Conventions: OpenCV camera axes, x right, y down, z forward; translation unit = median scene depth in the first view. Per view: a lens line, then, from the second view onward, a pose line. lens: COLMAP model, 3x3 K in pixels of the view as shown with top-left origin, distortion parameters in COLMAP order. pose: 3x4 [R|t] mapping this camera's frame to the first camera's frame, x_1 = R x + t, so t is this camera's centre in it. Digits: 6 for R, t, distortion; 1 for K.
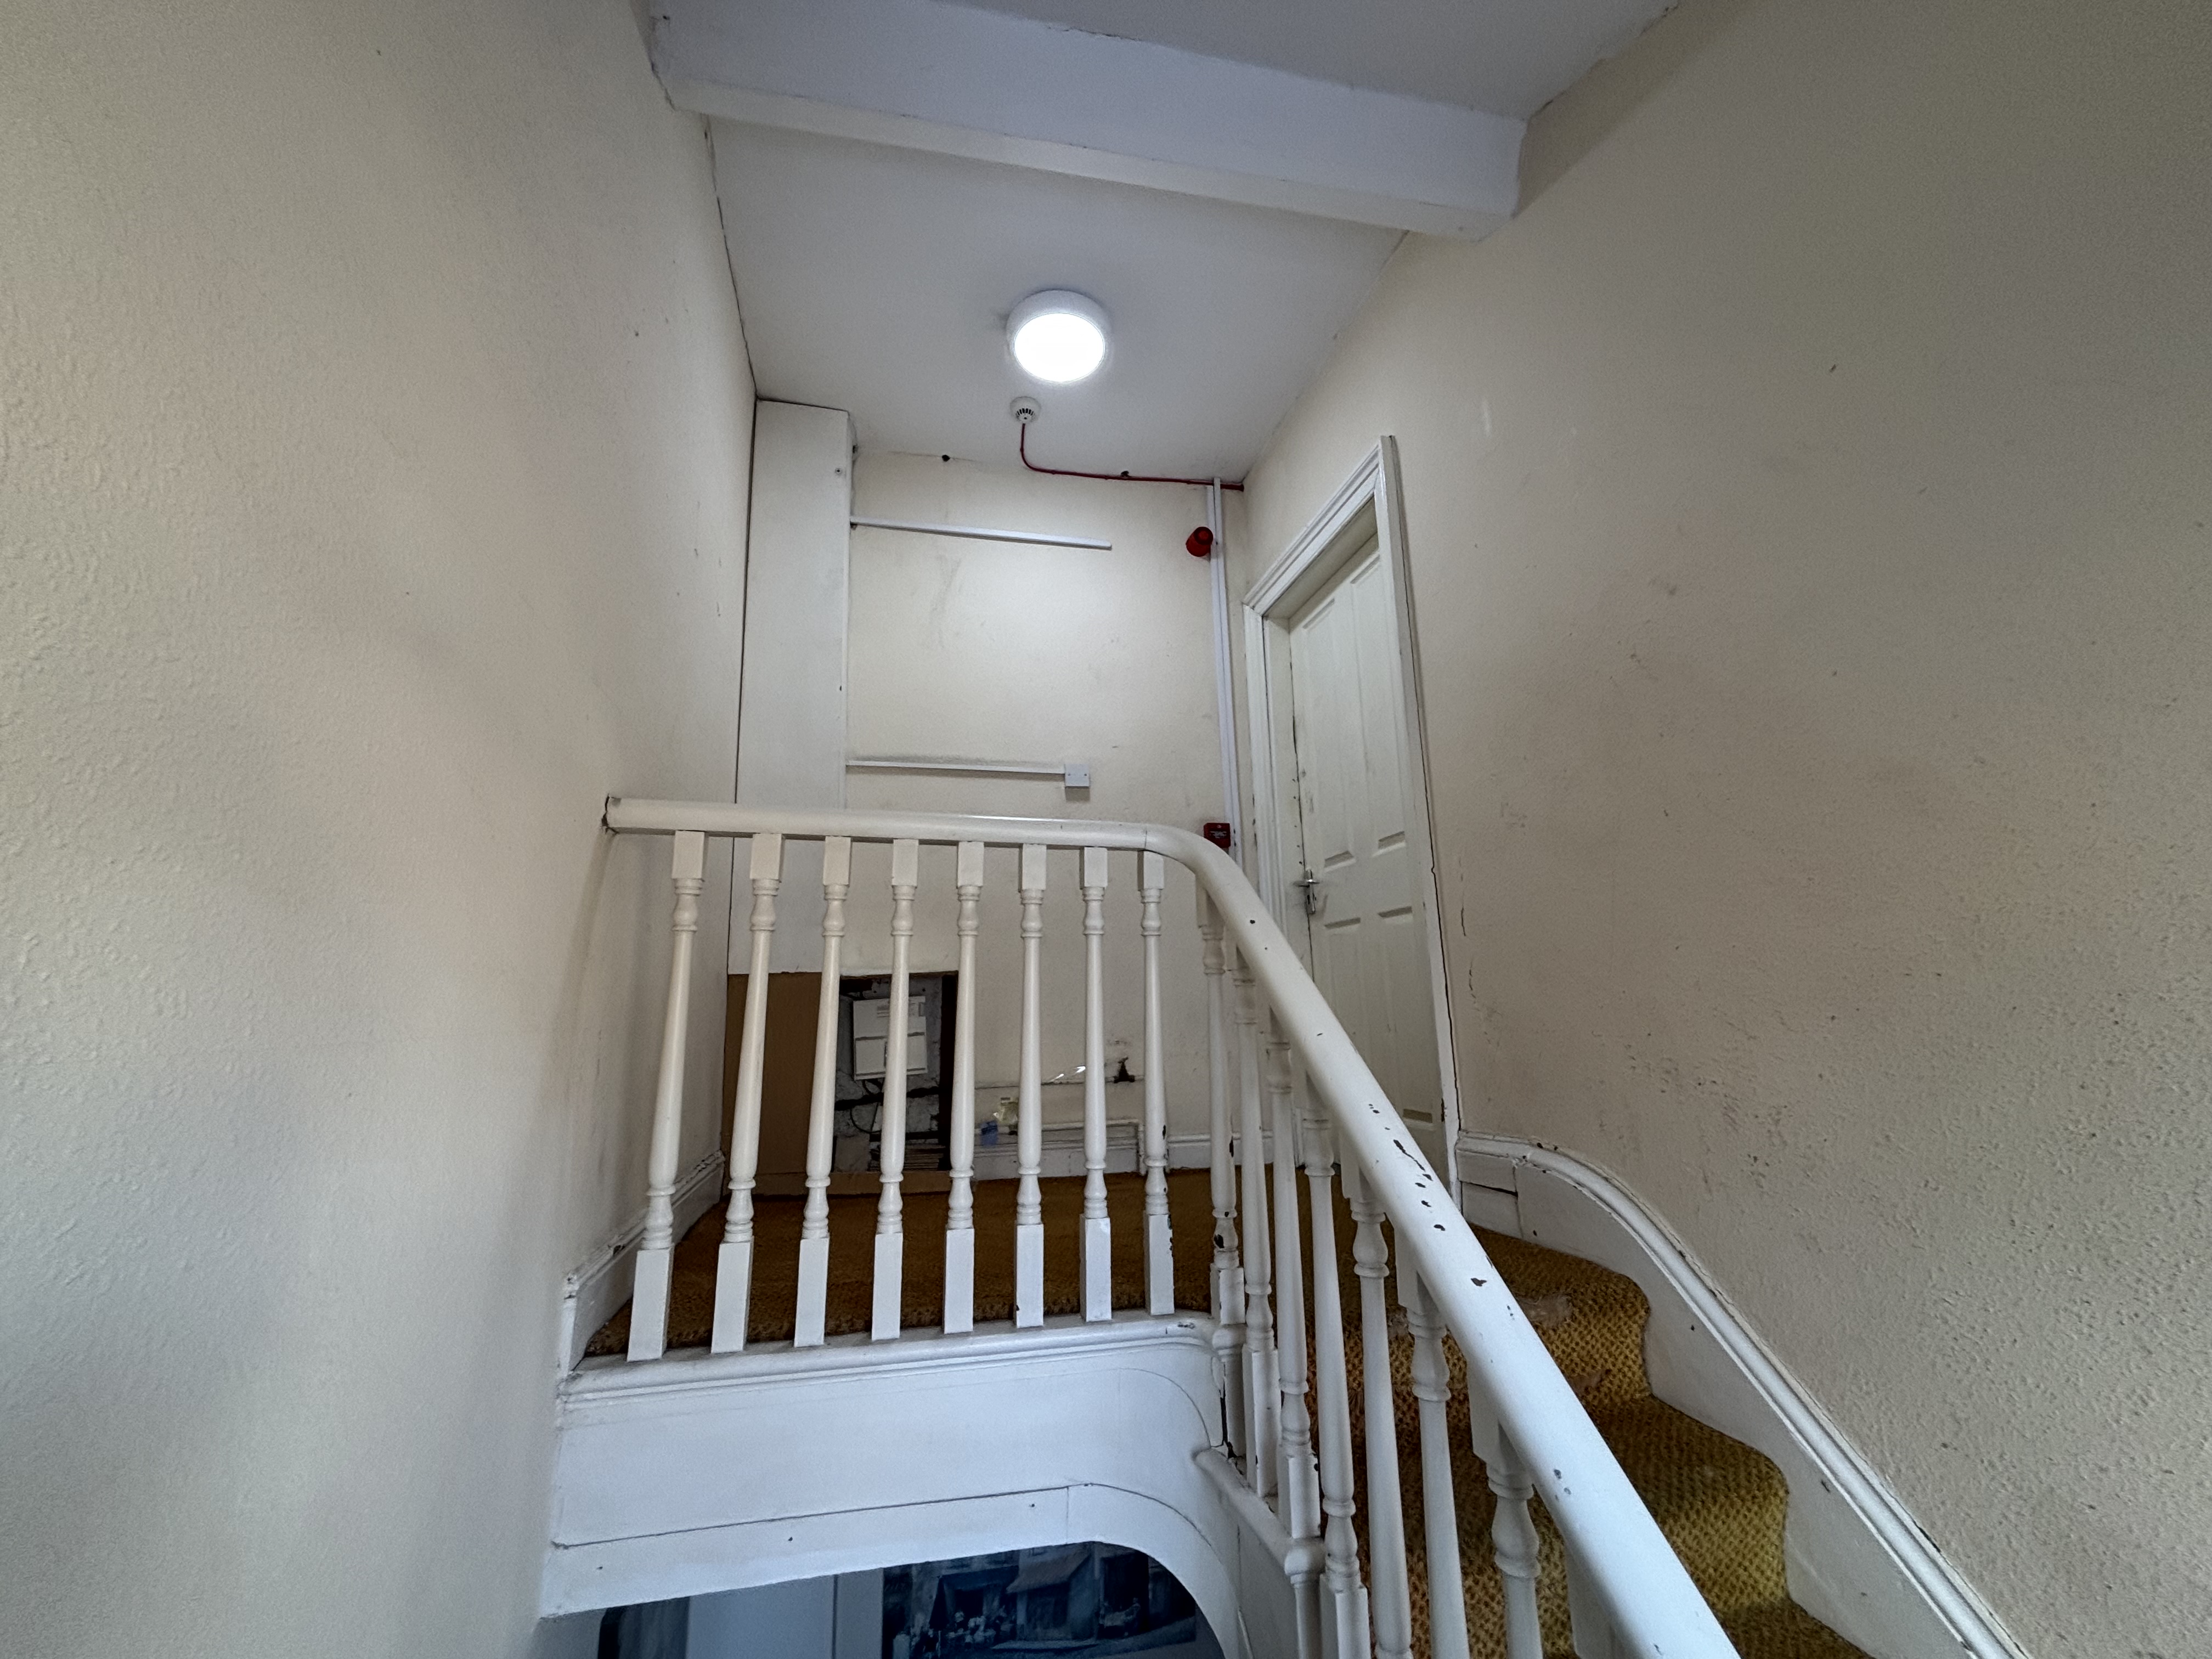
lens RADIAL K [[893.2, 0, 1106.0], [0, 893.2, 829.5], [0, 0, 1]] dist [0.011411, -0.004621]
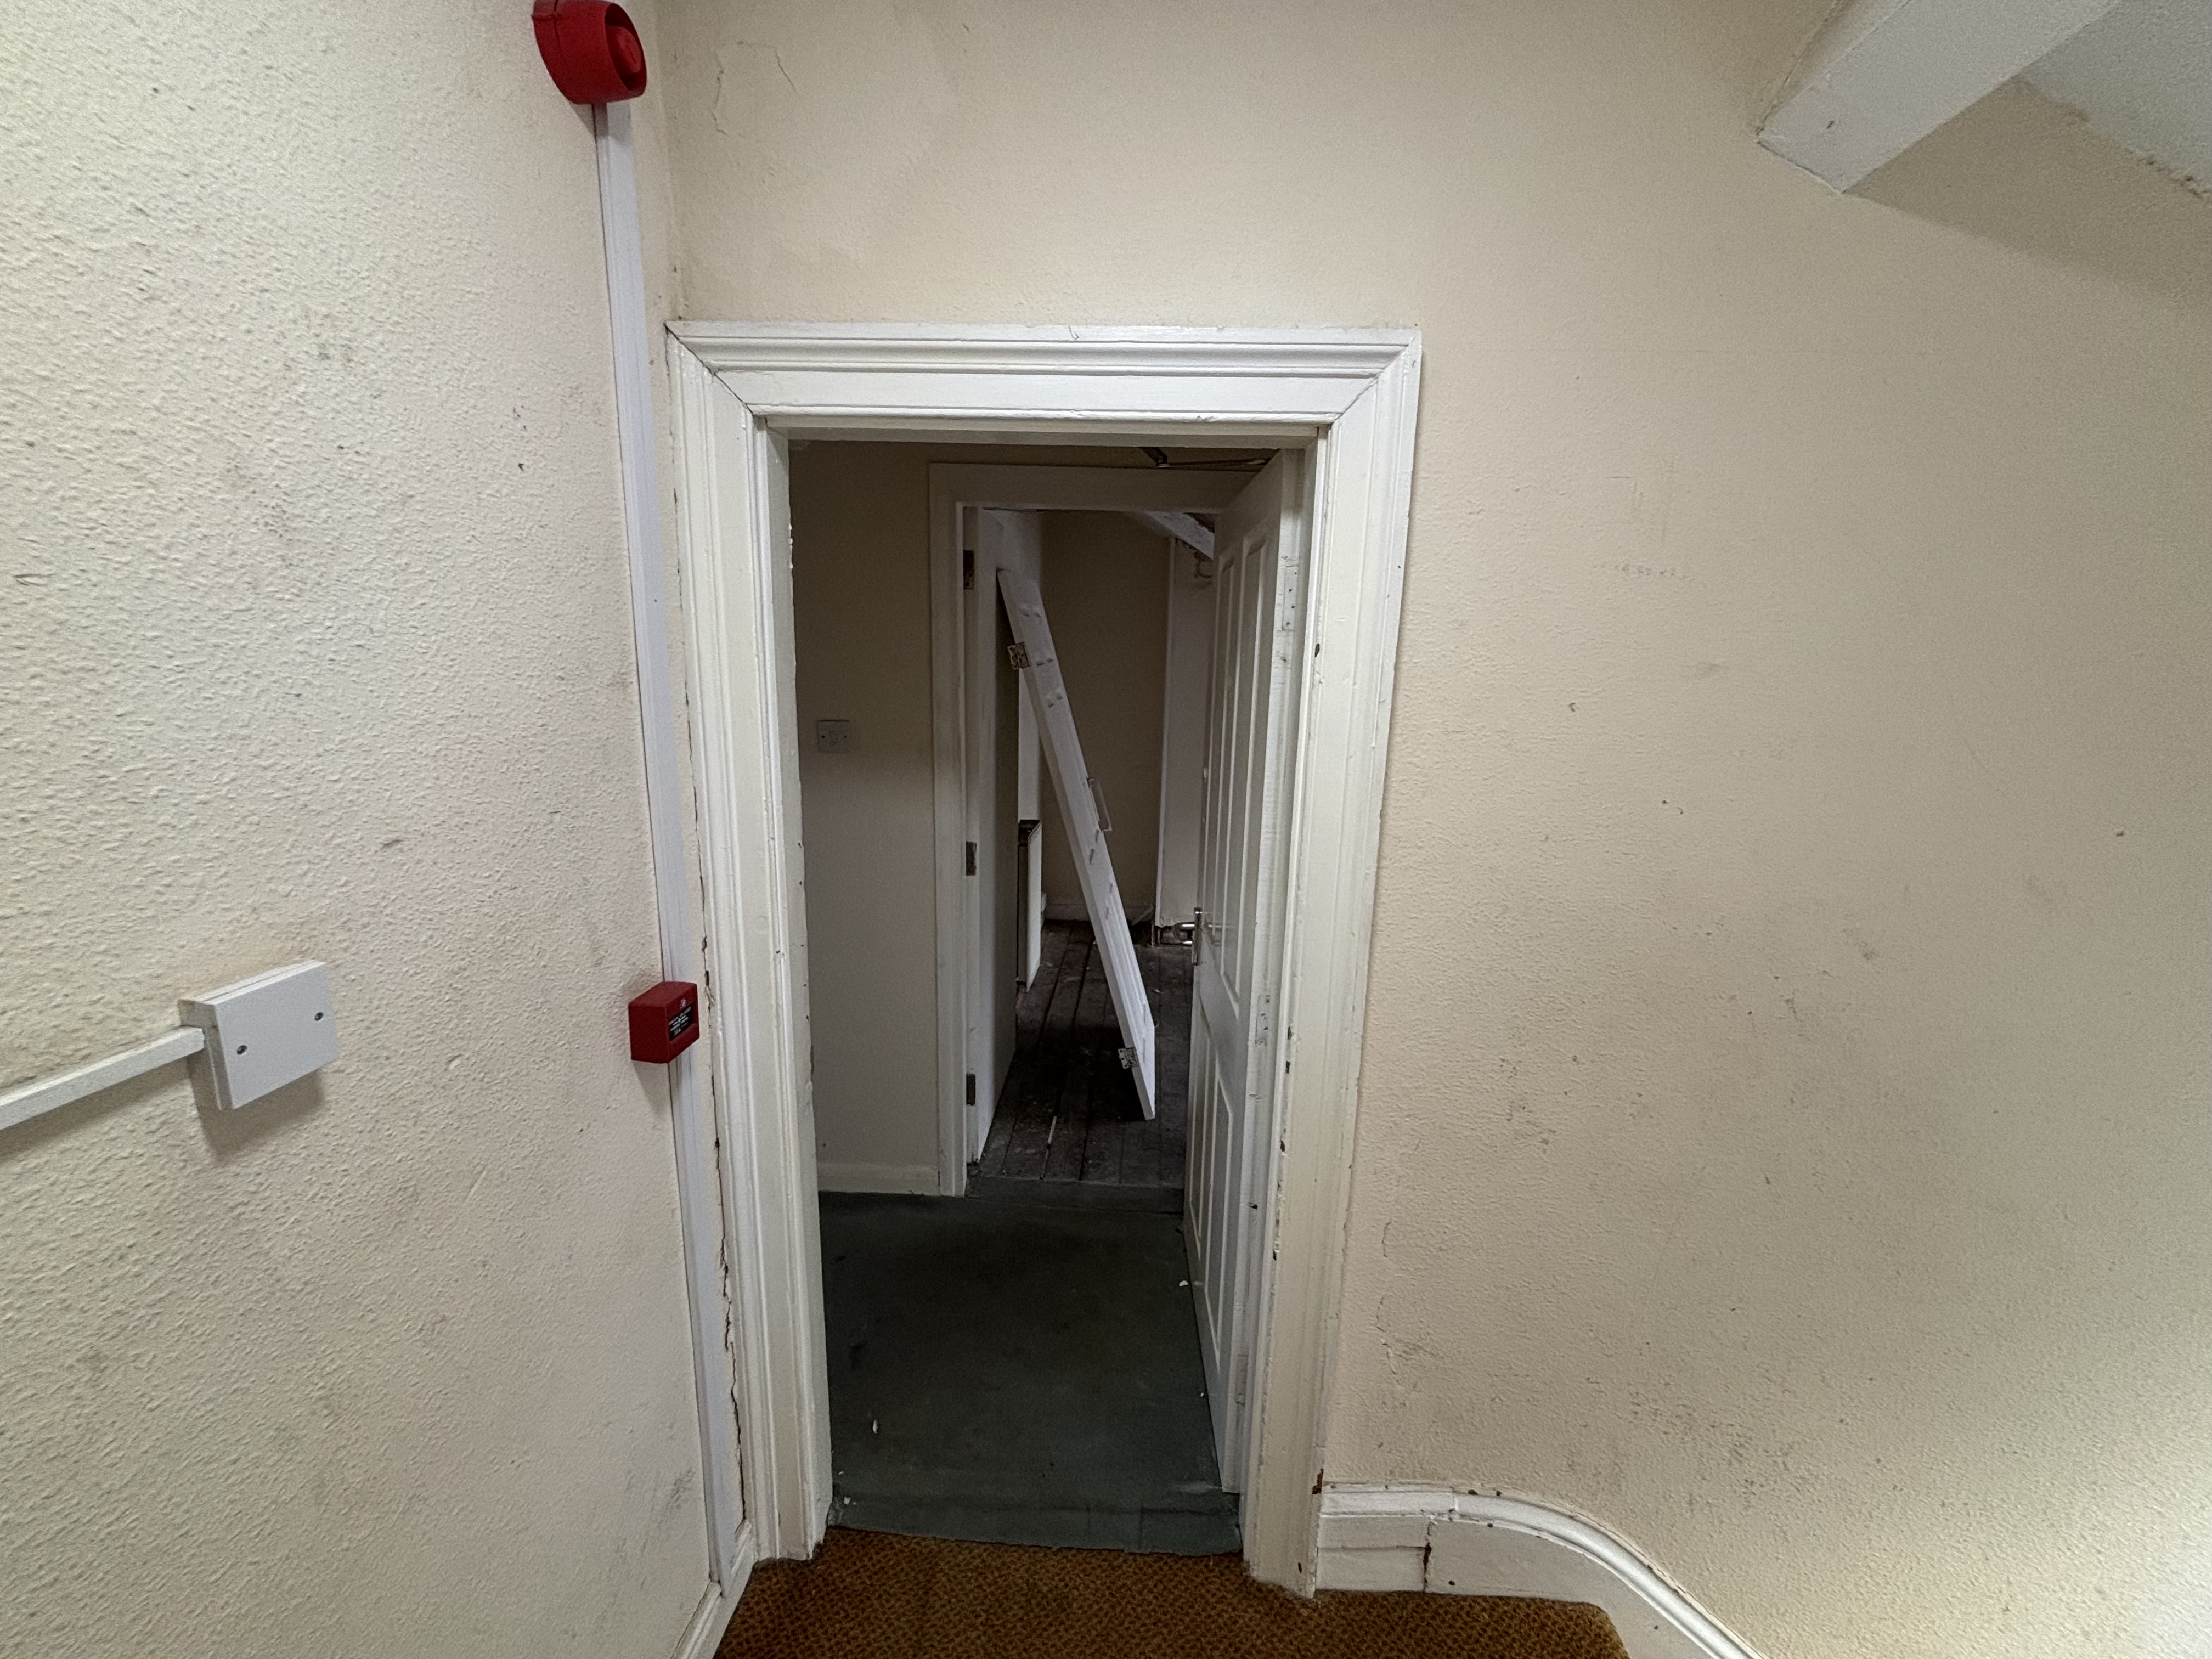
lens RADIAL K [[893.2, 0, 1106.0], [0, 893.2, 829.5], [0, 0, 1]] dist [0.011411, -0.004621]
pose [[0.264876, -0.160433, 0.950843, -0.272329], [-0.230866, 0.946834, 0.224069, -0.305128], [-0.936238, -0.278868, 0.213755, 1.156596]]
